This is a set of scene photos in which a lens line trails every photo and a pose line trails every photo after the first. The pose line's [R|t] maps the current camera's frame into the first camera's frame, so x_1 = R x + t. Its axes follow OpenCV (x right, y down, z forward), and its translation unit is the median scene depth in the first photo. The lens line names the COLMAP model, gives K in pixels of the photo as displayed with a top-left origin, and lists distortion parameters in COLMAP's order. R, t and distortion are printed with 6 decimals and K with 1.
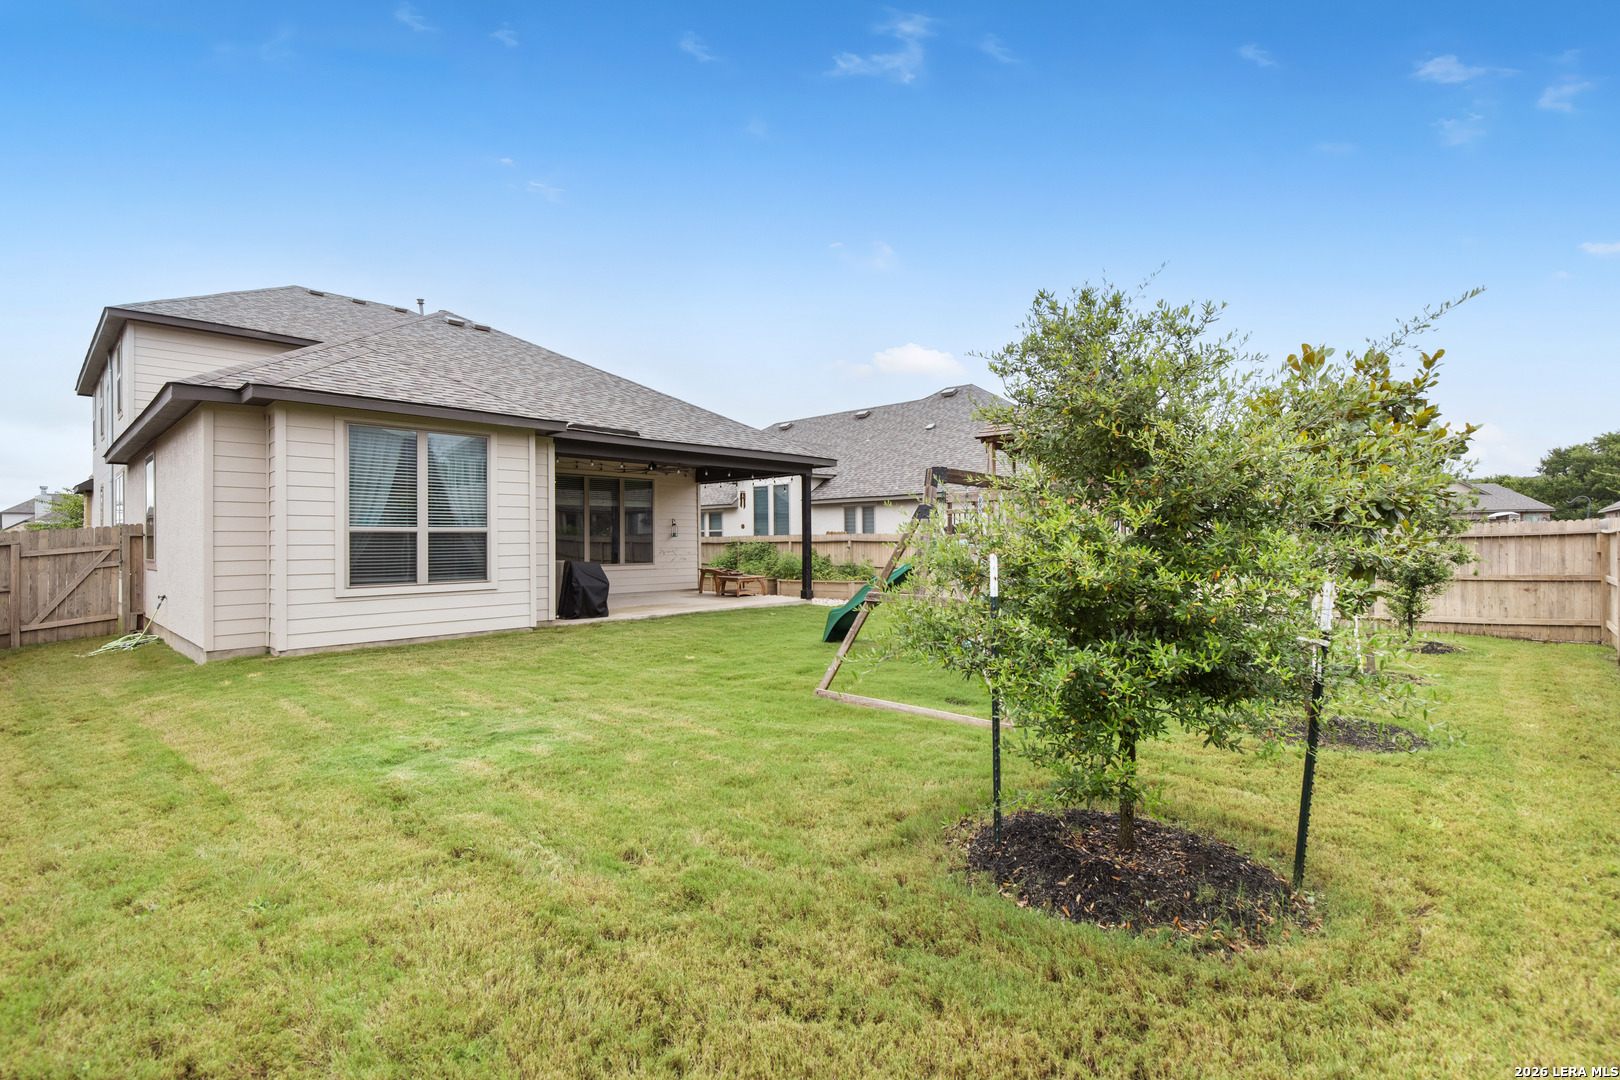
lens RADIAL K [[741.6, 0, 810.0], [0, 741.6, 540.0], [0, 0, 1]] dist [-0.000289, -0.000059]
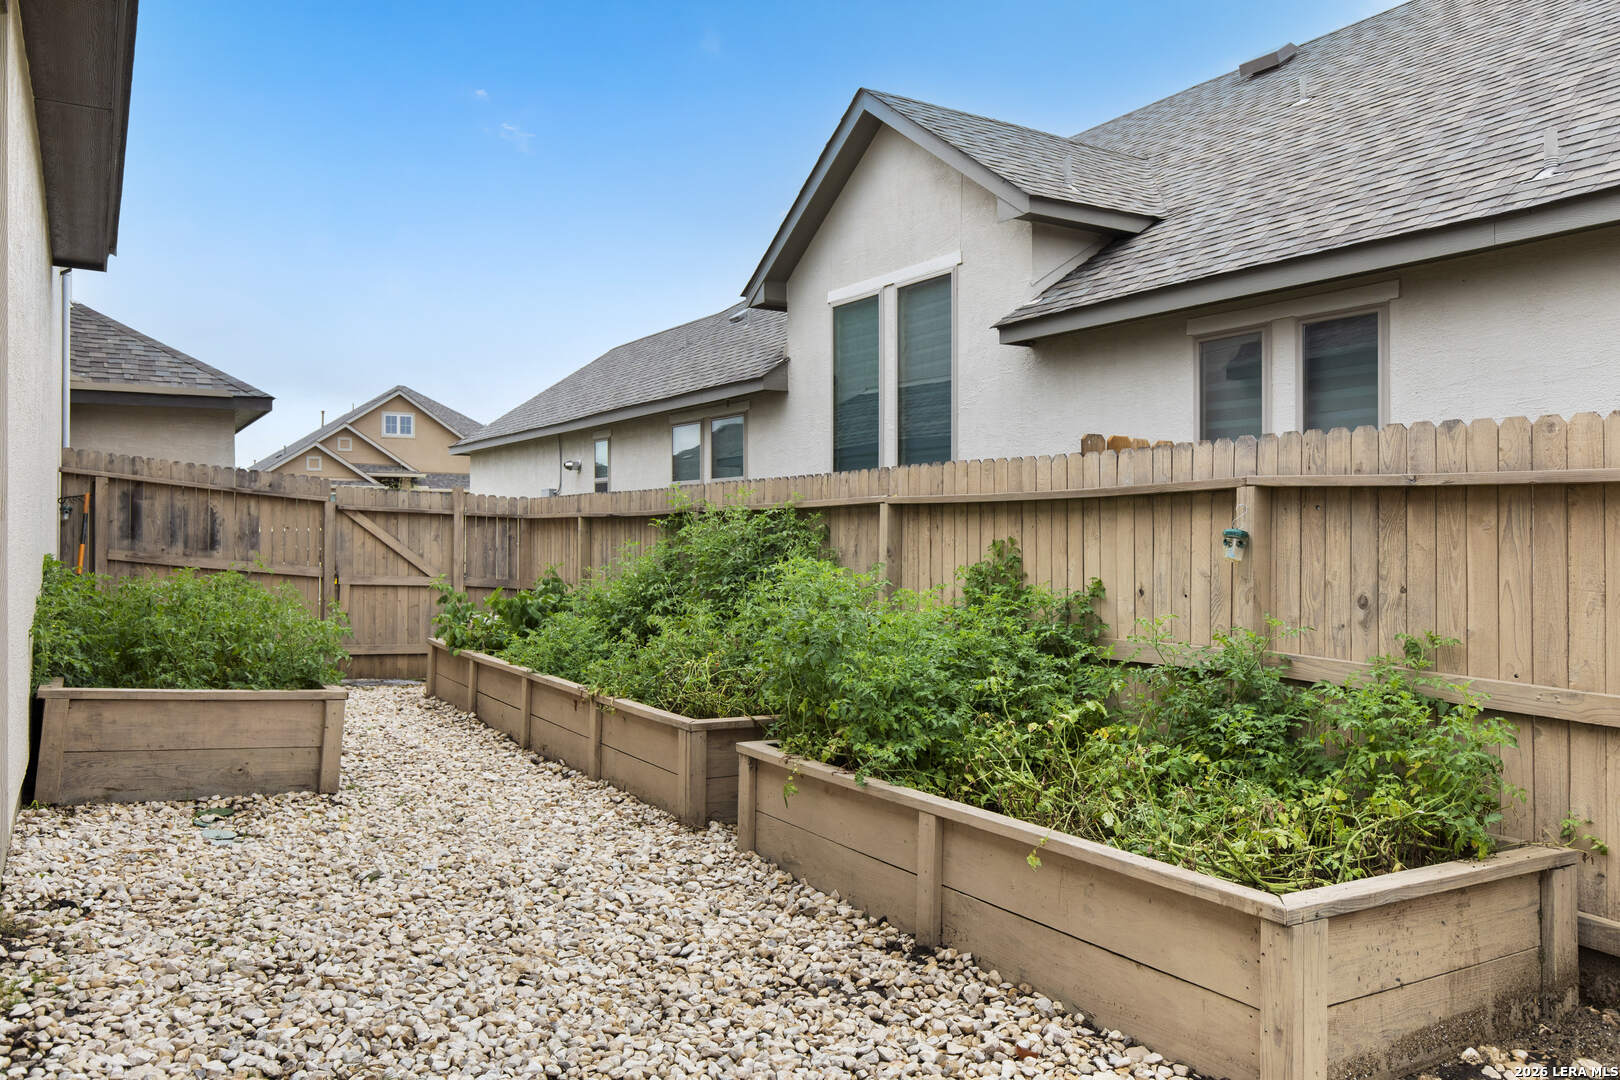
lens RADIAL K [[1175.4, 0, 810.0], [0, 1175.4, 540.0], [0, 0, 1]] dist [0.000467, 0.000110]
pose [[0.965020, 0.004687, -0.262136, 0.031347], [-0.000703, 0.999883, 0.015288, 0.006585], [0.262176, -0.014569, 0.964910, 0.734457]]
